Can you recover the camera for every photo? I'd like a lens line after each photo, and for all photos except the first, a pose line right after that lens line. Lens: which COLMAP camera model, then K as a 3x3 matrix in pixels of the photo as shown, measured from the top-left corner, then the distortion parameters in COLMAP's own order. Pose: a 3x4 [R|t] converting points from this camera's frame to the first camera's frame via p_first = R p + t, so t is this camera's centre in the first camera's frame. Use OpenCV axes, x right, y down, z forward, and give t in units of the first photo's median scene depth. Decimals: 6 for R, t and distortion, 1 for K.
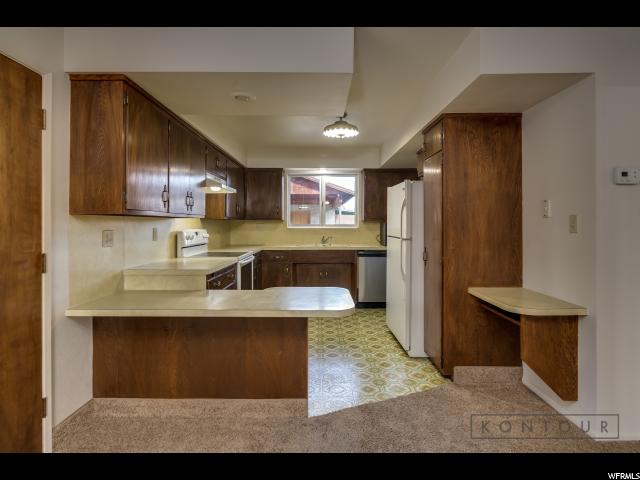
lens RADIAL K [[351.5, 0, 319.0], [0, 351.5, 222.9], [0, 0, 1]] dist [-0.001558, -0.001781]
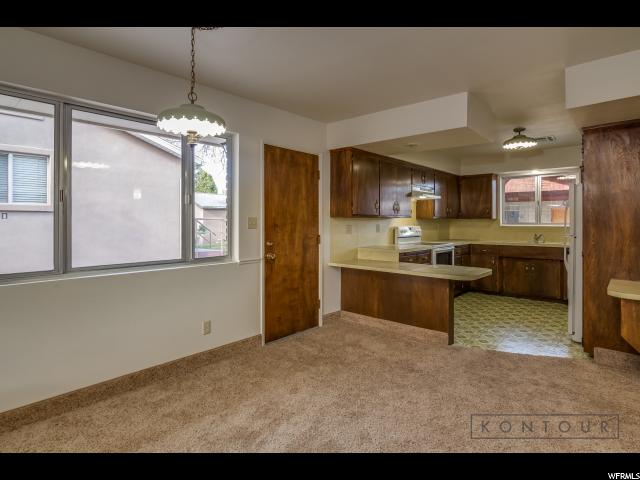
lens RADIAL K [[351.5, 0, 319.0], [0, 351.5, 222.9], [0, 0, 1]] dist [-0.001558, -0.001781]
pose [[0.739501, 0.003276, -0.673148, 0.377562], [-0.000505, 0.999991, 0.004312, 0.000935], [0.673156, -0.002849, 0.739495, -0.344637]]
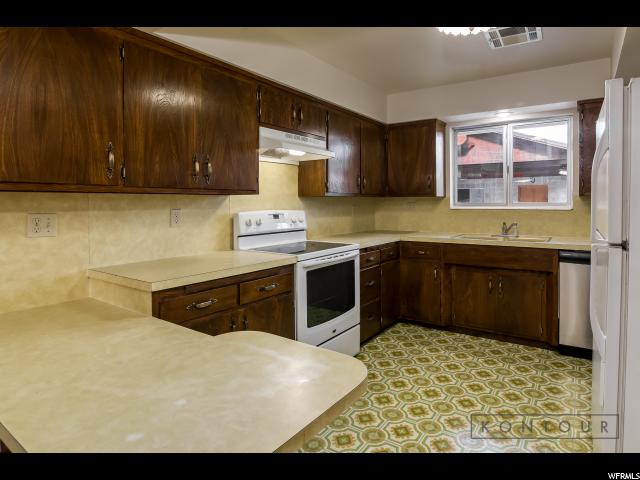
lens RADIAL K [[362.0, 0, 352.1], [0, 362.0, 211.4], [0, 0, 1]] dist [-0.002286, -0.000520]
pose [[0.840067, 0.010223, -0.542386, 0.206247], [0.005298, 0.999620, 0.027047, 0.000971], [0.542457, -0.025594, 0.839694, 0.506867]]
